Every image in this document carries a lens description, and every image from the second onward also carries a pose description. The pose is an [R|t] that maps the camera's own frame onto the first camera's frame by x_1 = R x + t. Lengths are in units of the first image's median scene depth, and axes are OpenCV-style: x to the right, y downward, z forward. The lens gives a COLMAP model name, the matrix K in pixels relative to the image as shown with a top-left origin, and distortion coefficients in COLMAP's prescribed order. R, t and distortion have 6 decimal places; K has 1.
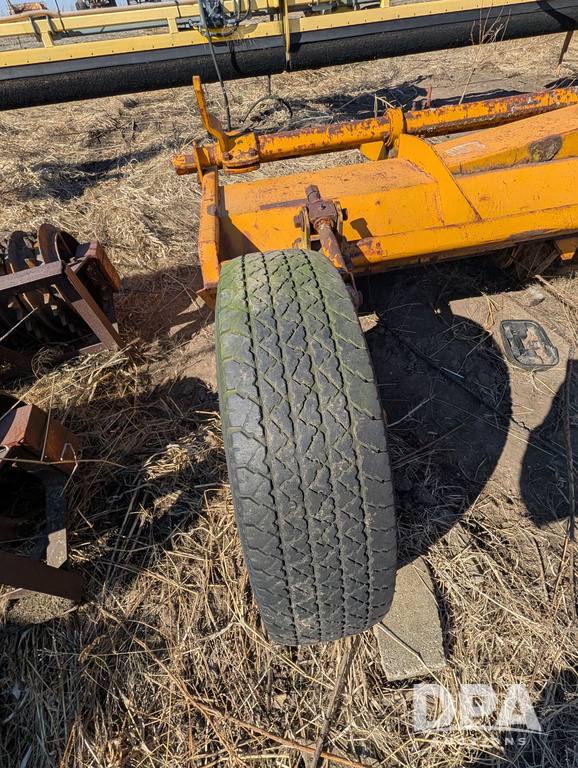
lens RADIAL K [[347.6, 0, 295.3], [0, 347.6, 384.7], [0, 0, 1]] dist [-0.001571, 0.000353]
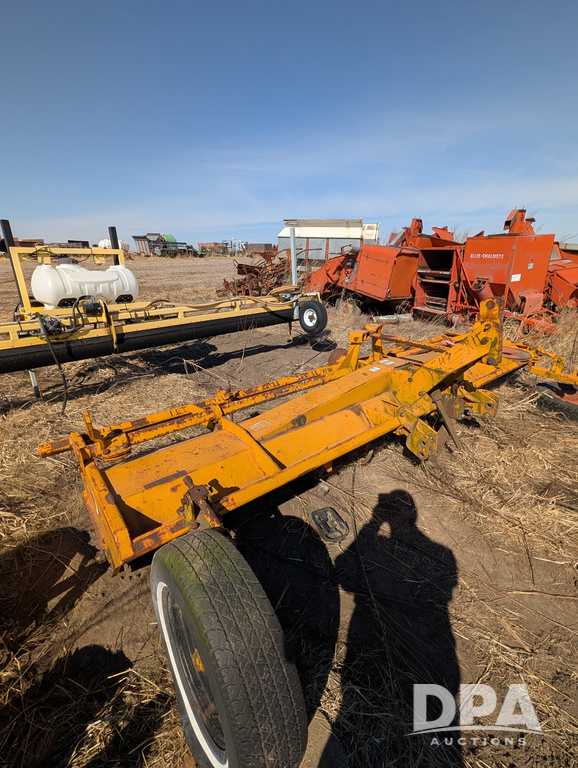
lens RADIAL K [[347.6, 0, 295.3], [0, 347.6, 384.7], [0, 0, 1]] dist [-0.001571, 0.000353]
pose [[0.865376, -0.096638, 0.491718, -0.192327], [0.325110, 0.854973, -0.404134, -0.070600], [-0.381351, 0.509590, 0.771291, -0.493566]]
